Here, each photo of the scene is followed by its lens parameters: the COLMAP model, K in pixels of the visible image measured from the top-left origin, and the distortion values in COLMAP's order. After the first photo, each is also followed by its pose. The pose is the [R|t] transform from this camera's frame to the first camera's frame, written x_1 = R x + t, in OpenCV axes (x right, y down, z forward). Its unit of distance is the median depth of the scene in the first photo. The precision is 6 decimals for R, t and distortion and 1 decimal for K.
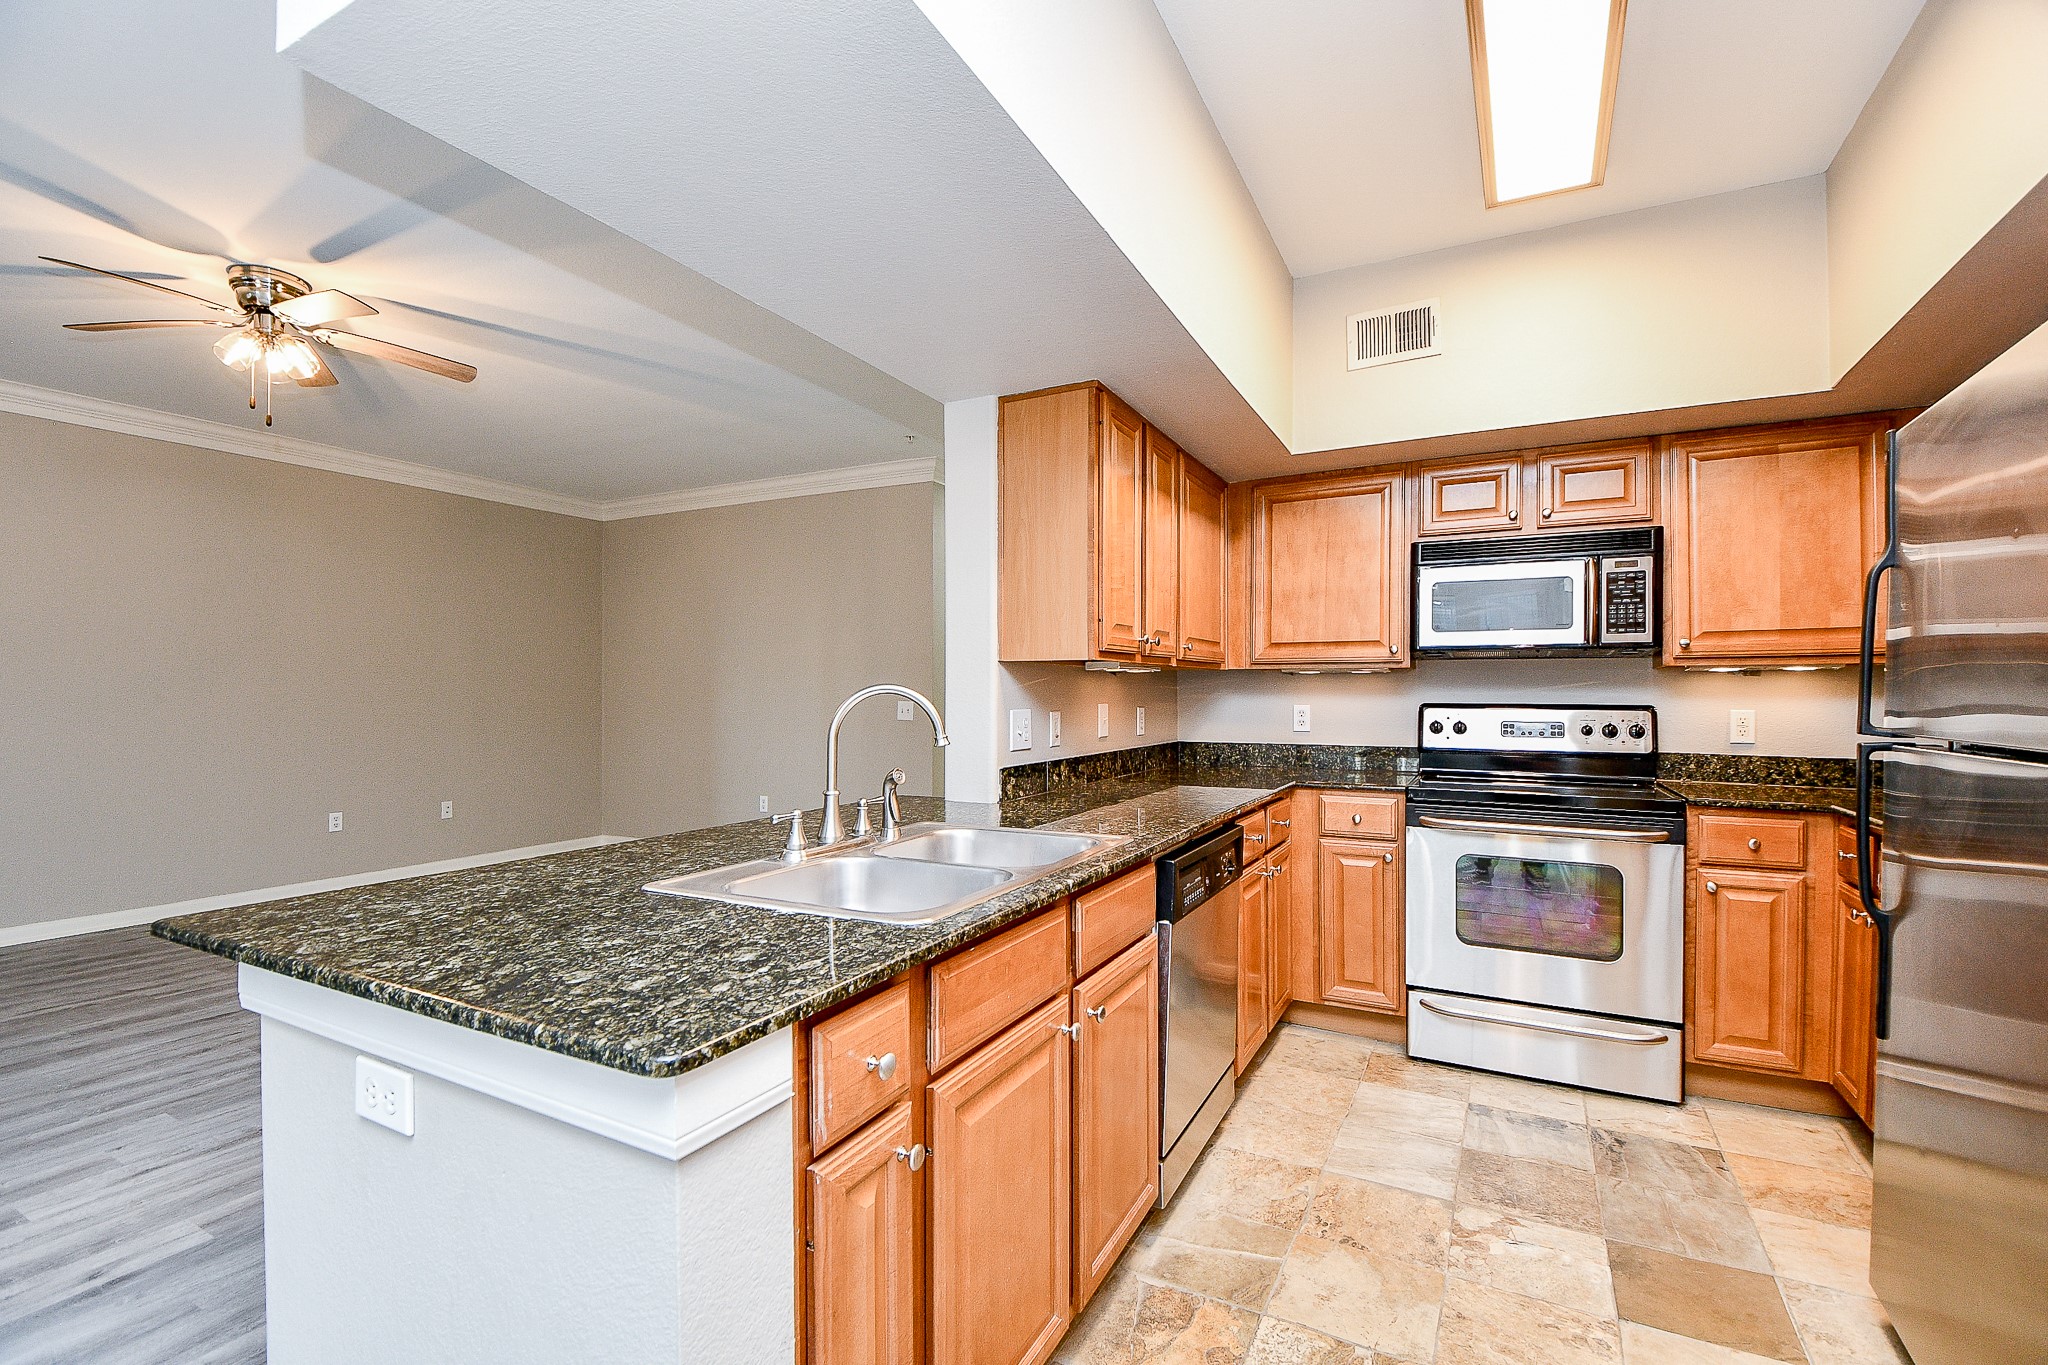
lens RADIAL K [[906.4, 0, 1024.0], [0, 906.4, 682.5], [0, 0, 1]] dist [0.006312, -0.011447]
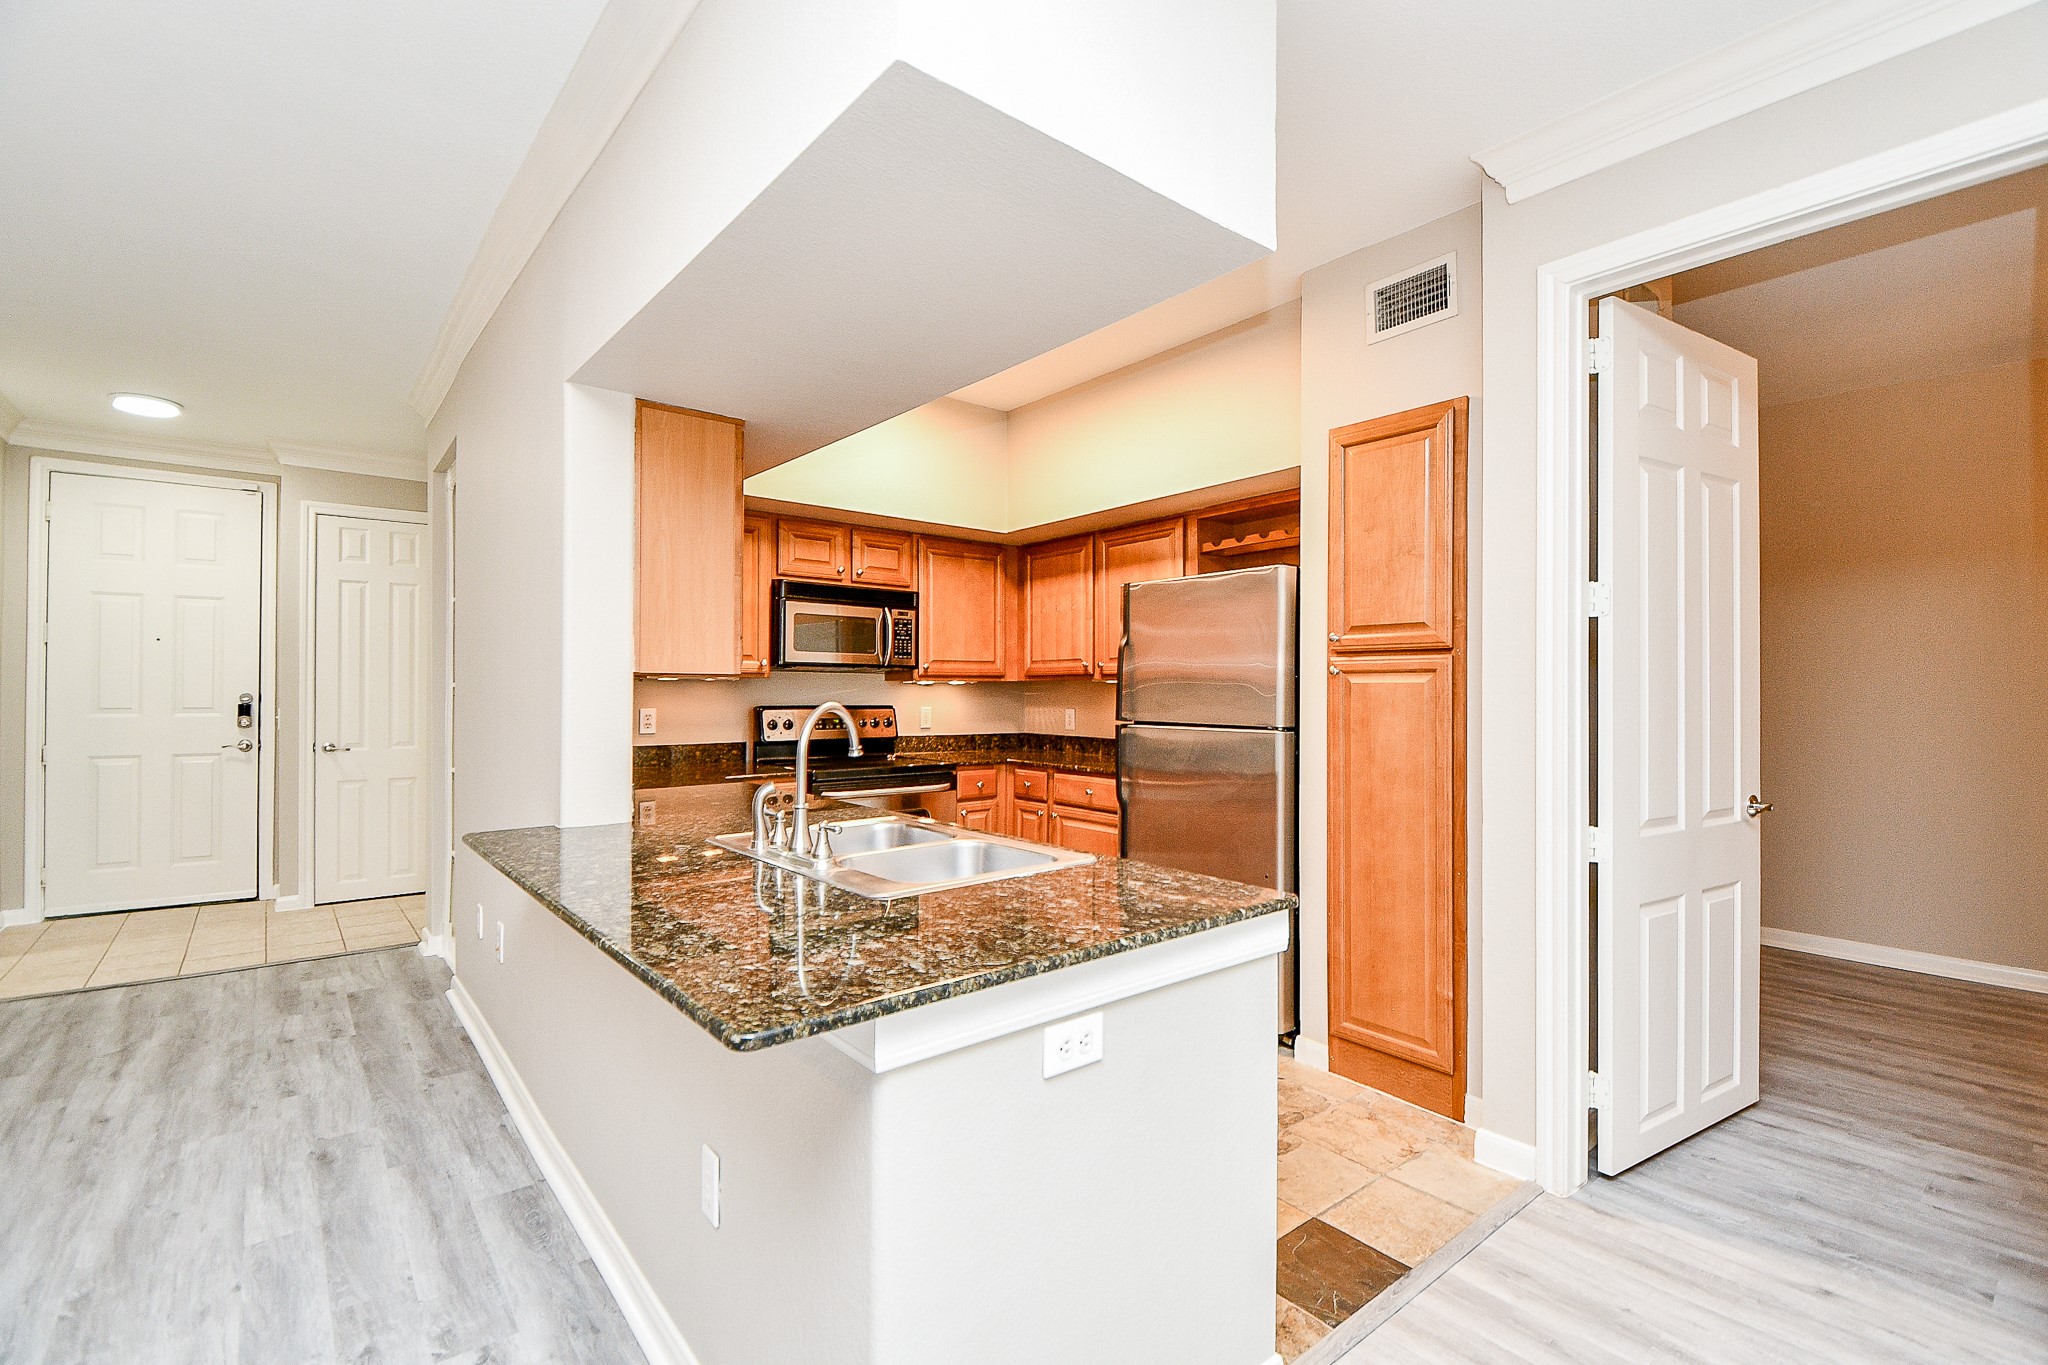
lens RADIAL K [[921.9, 0, 1036.0], [0, 921.9, 692.4], [0, 0, 1]] dist [-0.006735, -0.012275]
pose [[0.366973, -0.002759, 0.930228, -0.698007], [-0.015683, 0.999835, 0.009153, -0.015583], [-0.930099, -0.017948, 0.366869, 0.214687]]
